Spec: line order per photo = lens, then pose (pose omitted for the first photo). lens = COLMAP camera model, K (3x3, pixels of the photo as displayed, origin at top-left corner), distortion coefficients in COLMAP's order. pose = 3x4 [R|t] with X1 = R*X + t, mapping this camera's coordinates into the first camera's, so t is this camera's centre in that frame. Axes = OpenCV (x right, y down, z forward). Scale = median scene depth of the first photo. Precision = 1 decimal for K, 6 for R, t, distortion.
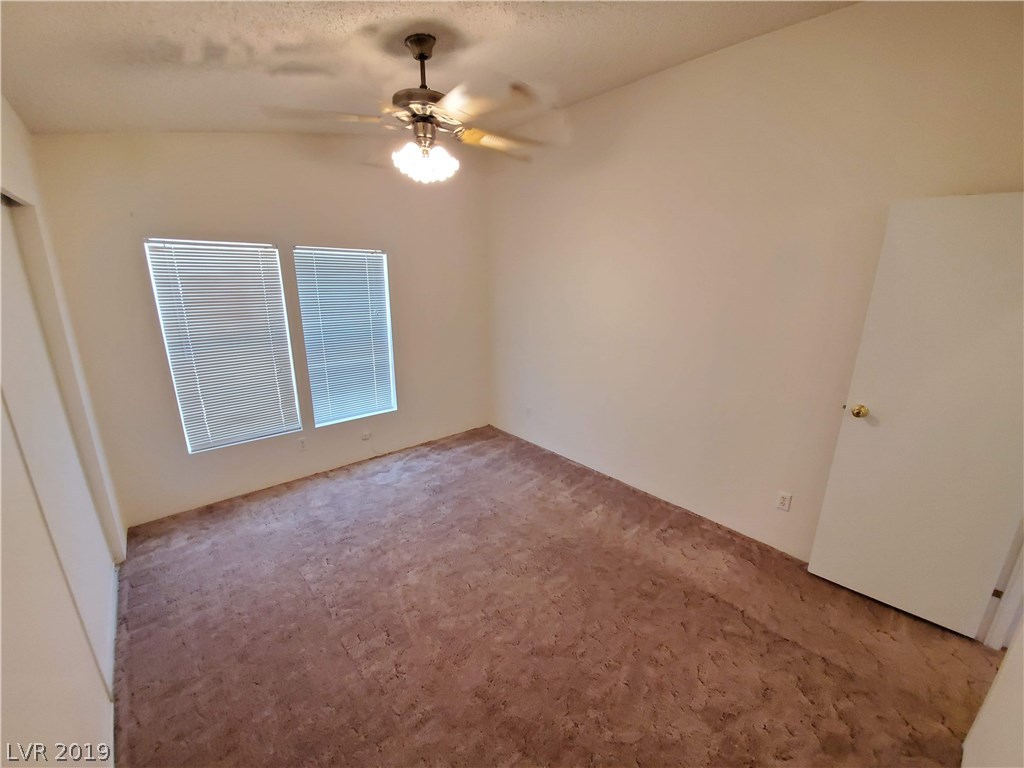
lens RADIAL K [[405.6, 0, 514.1], [0, 405.6, 387.3], [0, 0, 1]] dist [-0.003276, -0.000723]
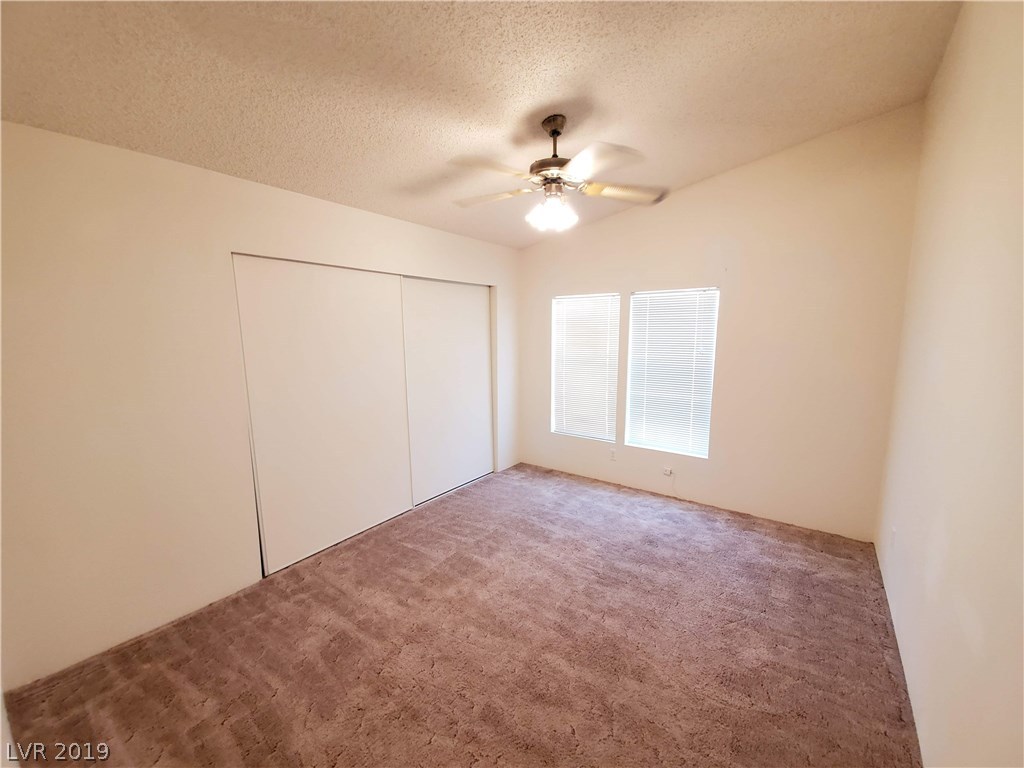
lens RADIAL K [[405.6, 0, 514.1], [0, 405.6, 387.3], [0, 0, 1]] dist [-0.003276, -0.000723]
pose [[0.209808, 0.122837, -0.969996, 0.601746], [-0.254874, 0.964648, 0.067031, -0.061285], [0.943939, 0.233163, 0.233699, 0.440149]]
